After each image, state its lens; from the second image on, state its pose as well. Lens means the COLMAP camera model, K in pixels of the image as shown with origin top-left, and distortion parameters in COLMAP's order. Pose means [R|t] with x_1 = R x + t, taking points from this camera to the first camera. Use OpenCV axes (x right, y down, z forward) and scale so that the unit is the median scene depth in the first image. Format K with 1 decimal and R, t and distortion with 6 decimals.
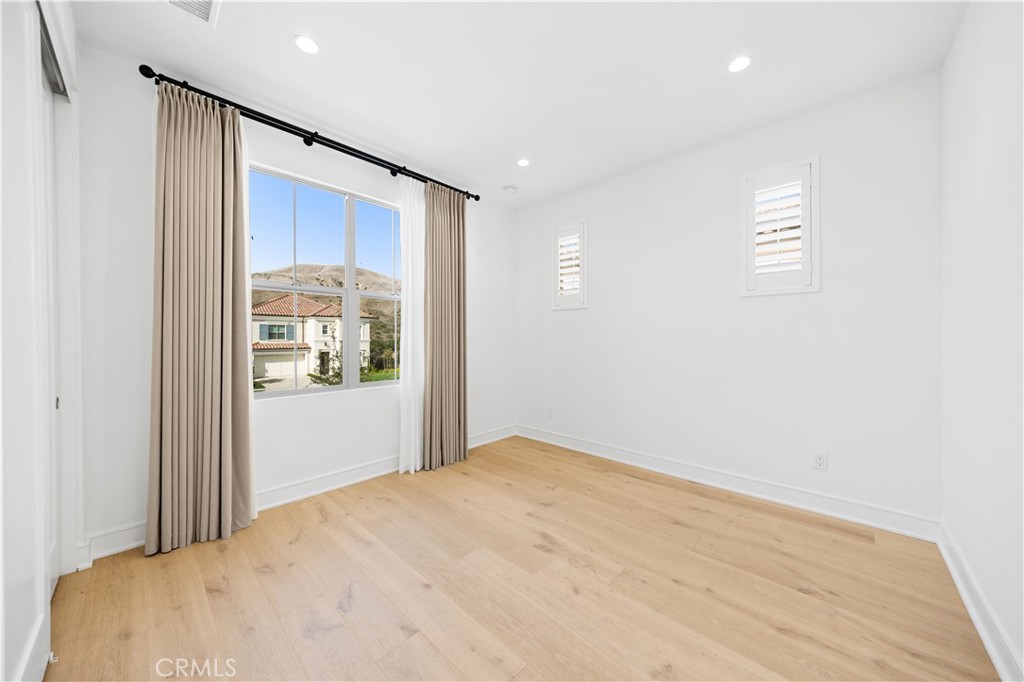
lens RADIAL K [[353.4, 0, 510.0], [0, 353.4, 338.7], [0, 0, 1]] dist [0.009246, -0.000179]
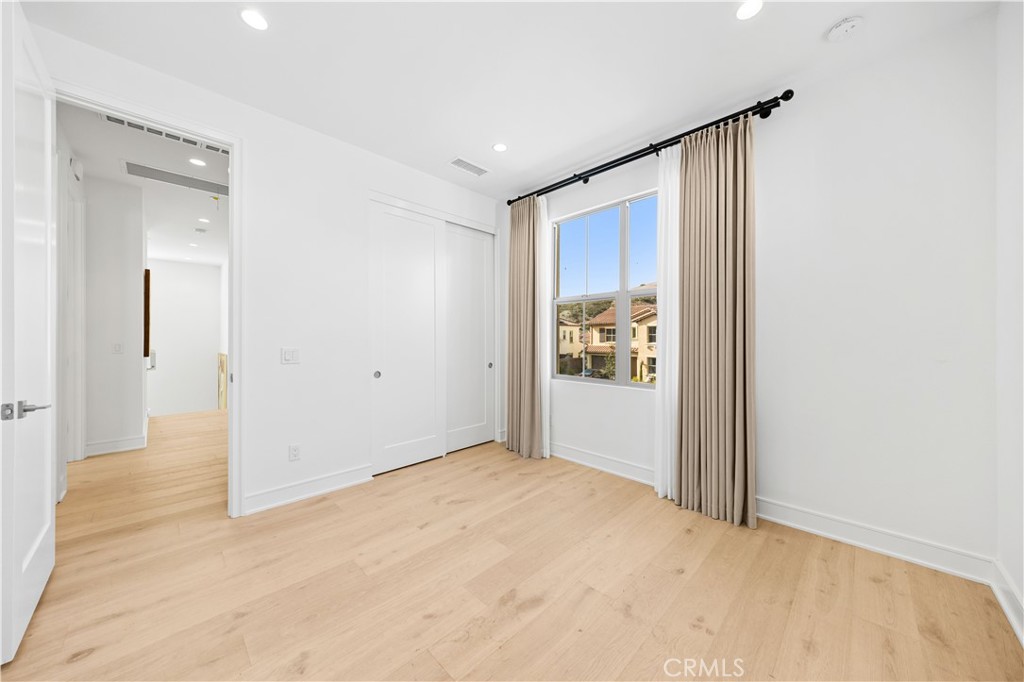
lens RADIAL K [[353.4, 0, 510.4], [0, 353.4, 337.7], [0, 0, 1]] dist [0.009246, -0.000179]
pose [[-0.023512, 0.002136, -0.999721, 0.690311], [0.000648, 0.999998, 0.002122, -0.005466], [0.999723, -0.000598, -0.023513, 0.777543]]
